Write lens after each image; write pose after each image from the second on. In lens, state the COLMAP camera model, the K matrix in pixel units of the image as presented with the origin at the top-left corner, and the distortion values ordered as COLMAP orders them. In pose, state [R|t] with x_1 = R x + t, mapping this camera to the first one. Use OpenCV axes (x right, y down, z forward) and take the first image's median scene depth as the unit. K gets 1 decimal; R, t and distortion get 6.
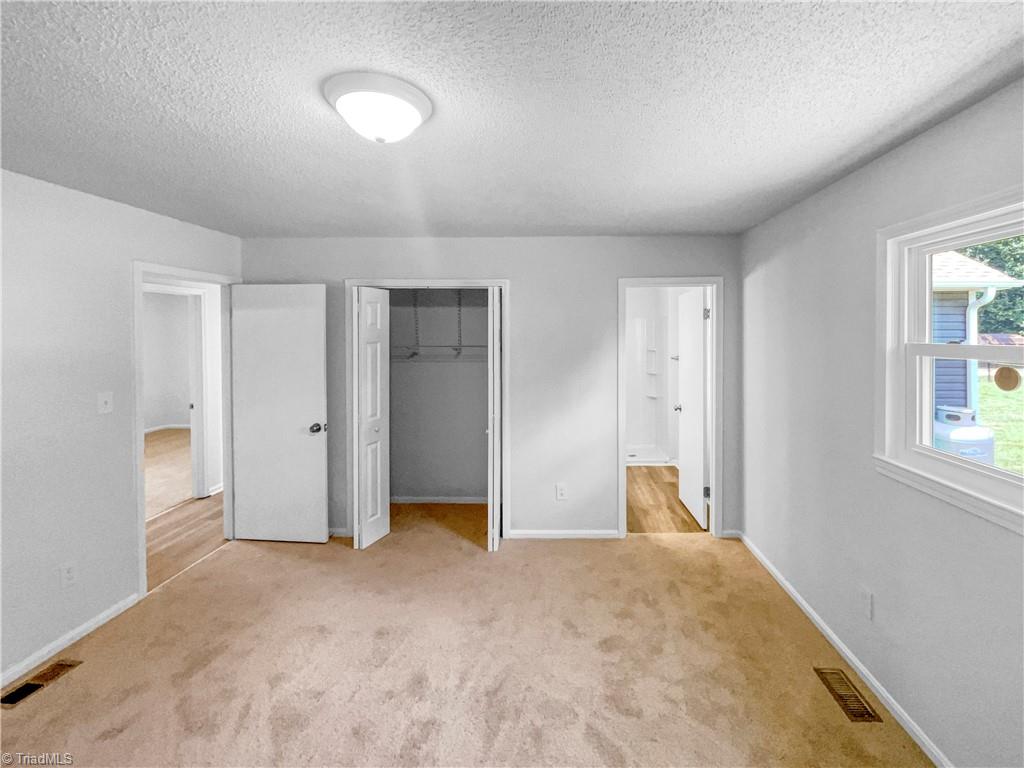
lens RADIAL K [[413.9, 0, 528.6], [0, 413.9, 381.3], [0, 0, 1]] dist [0.000255, -0.007049]
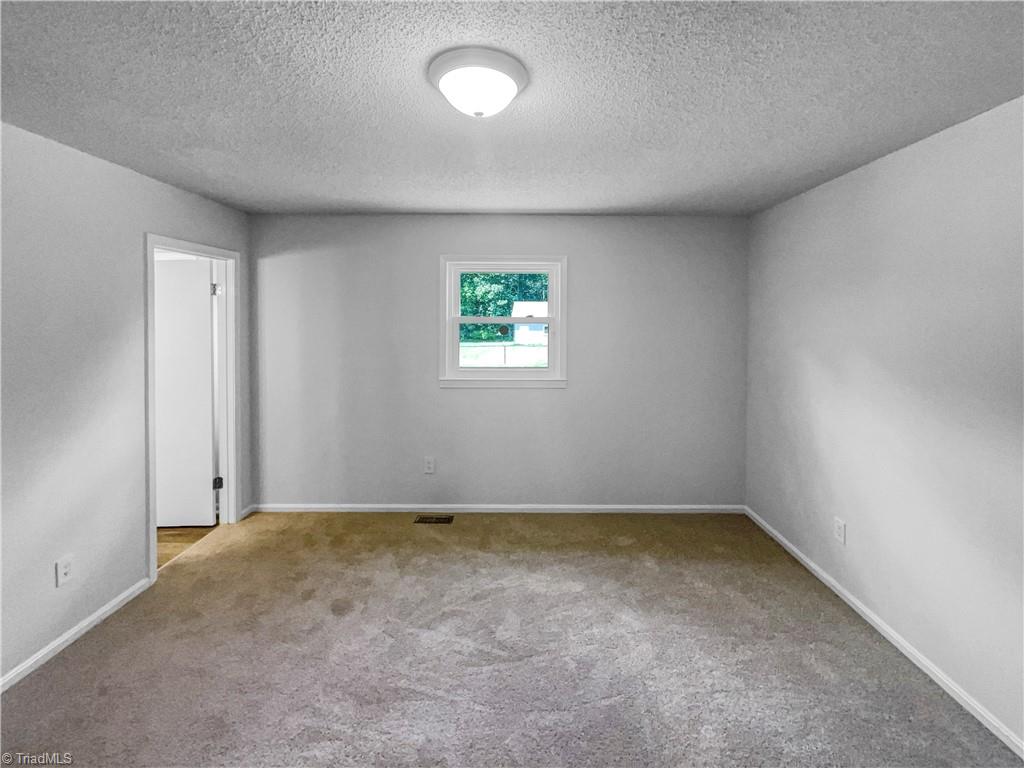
lens RADIAL K [[413.9, 0, 528.6], [0, 413.9, 381.3], [0, 0, 1]] dist [0.000255, -0.007049]
pose [[-0.012249, -0.155753, 0.987720, -0.622830], [0.107335, 0.981882, 0.156164, -0.033860], [-0.994147, 0.107930, 0.004690, 0.380082]]
